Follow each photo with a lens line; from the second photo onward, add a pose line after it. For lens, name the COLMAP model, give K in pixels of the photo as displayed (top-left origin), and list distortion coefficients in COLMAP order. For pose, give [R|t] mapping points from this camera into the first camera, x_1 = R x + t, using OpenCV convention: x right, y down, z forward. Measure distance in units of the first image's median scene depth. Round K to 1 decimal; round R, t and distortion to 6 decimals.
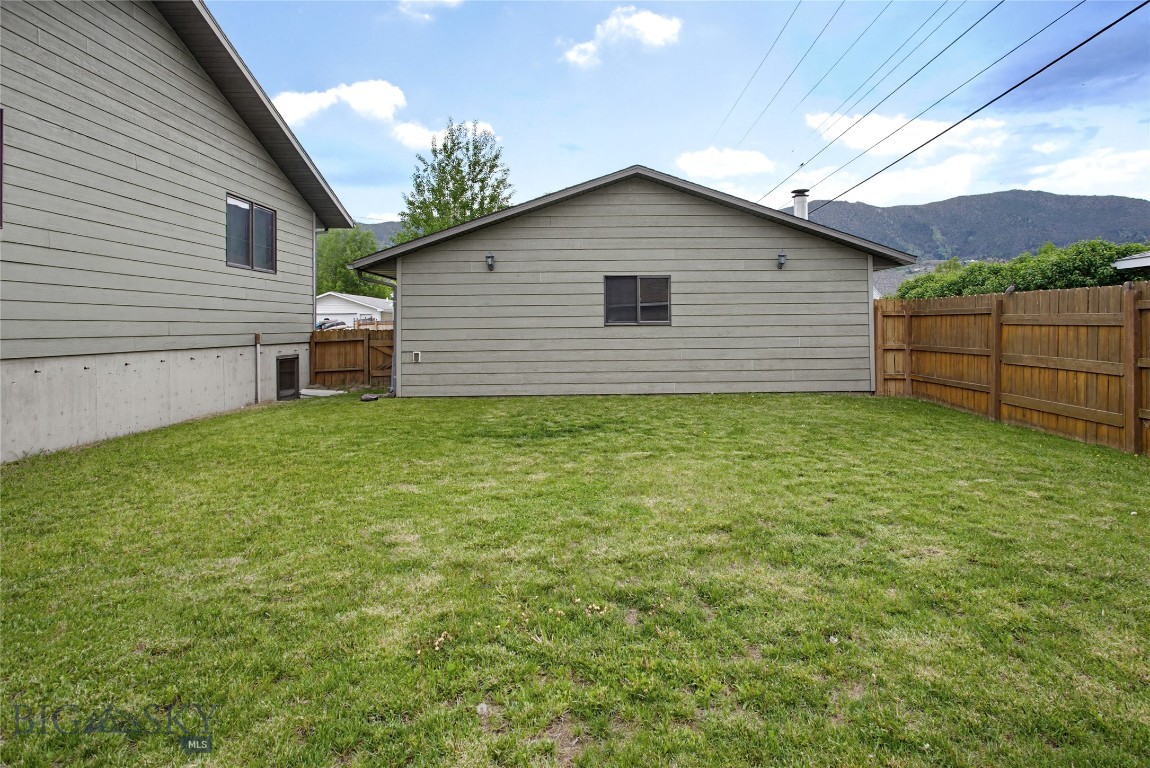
lens RADIAL K [[580.5, 0, 580.3], [0, 580.5, 319.4], [0, 0, 1]] dist [0.001327, 0.000948]
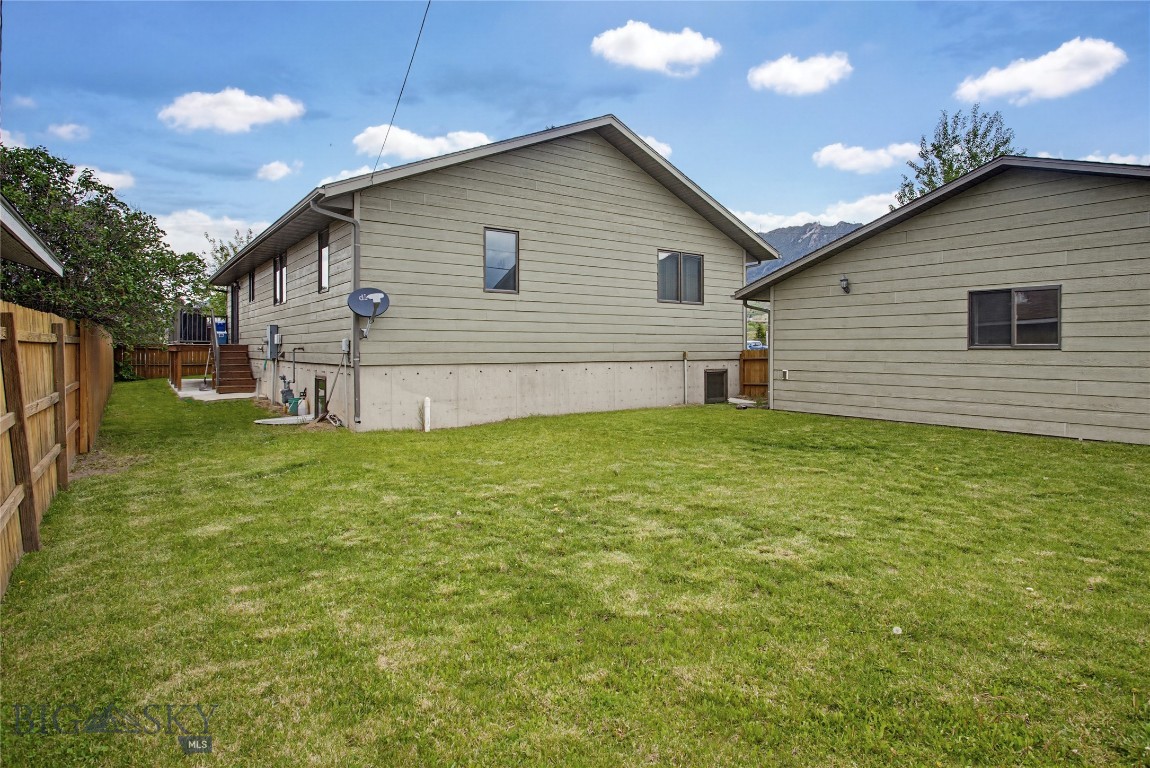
lens RADIAL K [[606.8, 0, 575.4], [0, 606.8, 349.4], [0, 0, 1]] dist [0.000122, -0.000028]
pose [[0.586117, 0.013342, -0.810116, 0.428833], [0.003408, 0.999815, 0.018931, -0.007477], [0.810219, -0.013857, 0.585963, -0.006705]]
